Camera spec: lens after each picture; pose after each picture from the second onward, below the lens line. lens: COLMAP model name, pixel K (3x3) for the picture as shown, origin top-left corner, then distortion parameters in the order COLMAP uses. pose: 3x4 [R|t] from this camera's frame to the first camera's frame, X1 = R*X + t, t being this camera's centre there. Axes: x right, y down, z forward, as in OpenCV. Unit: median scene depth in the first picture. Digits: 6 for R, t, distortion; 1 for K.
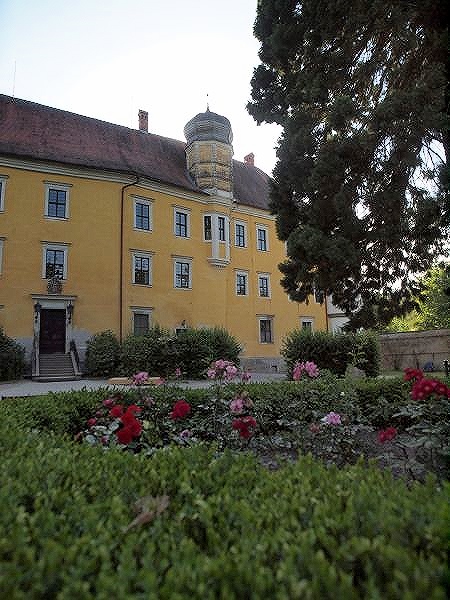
lens RADIAL K [[419.3, 0, 223.9], [0, 419.3, 300.2], [0, 0, 1]] dist [-0.092906, 0.008377]
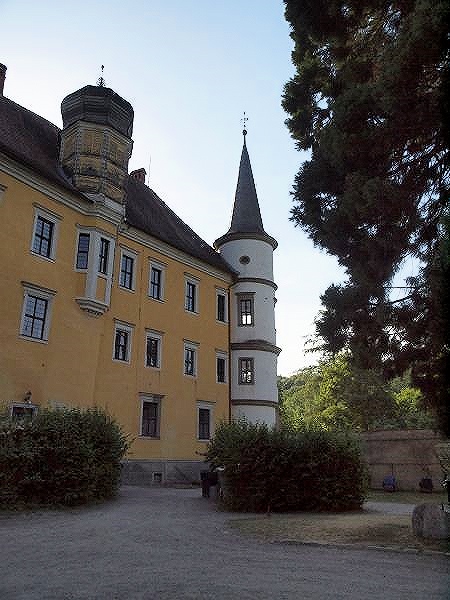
lens RADIAL K [[503.6, 0, 223.2], [0, 503.6, 299.9], [0, 0, 1]] dist [-0.040452, 0.008785]
pose [[0.936813, 0.130038, 0.324764, -0.085049], [-0.077536, 0.982438, -0.169715, 0.017480], [-0.341130, 0.133810, 0.930444, 0.235405]]
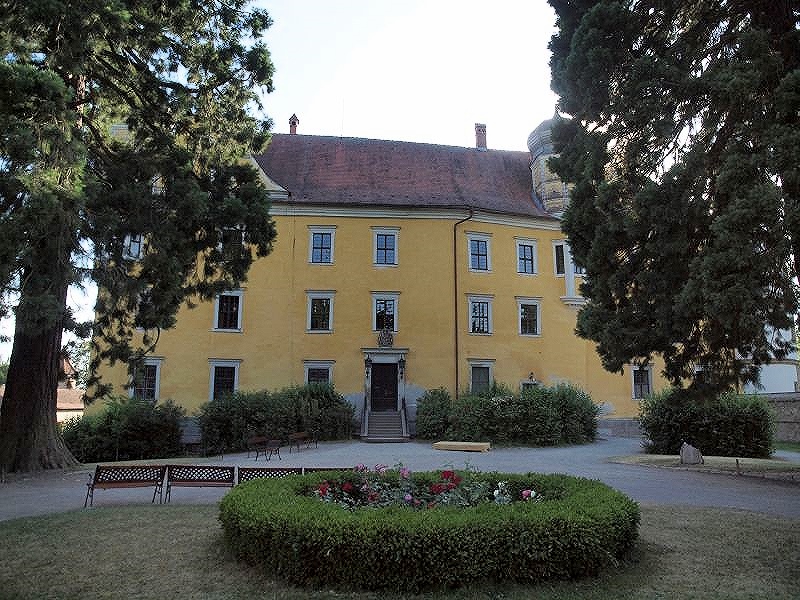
lens RADIAL K [[559.1, 0, 398.2], [0, 559.1, 301.2], [0, 0, 1]] dist [-0.092906, 0.008377]
pose [[0.918073, -0.041886, -0.394193, 0.104542], [0.023168, 0.998372, -0.052127, -0.045045], [0.395735, 0.038724, 0.917548, -0.136722]]
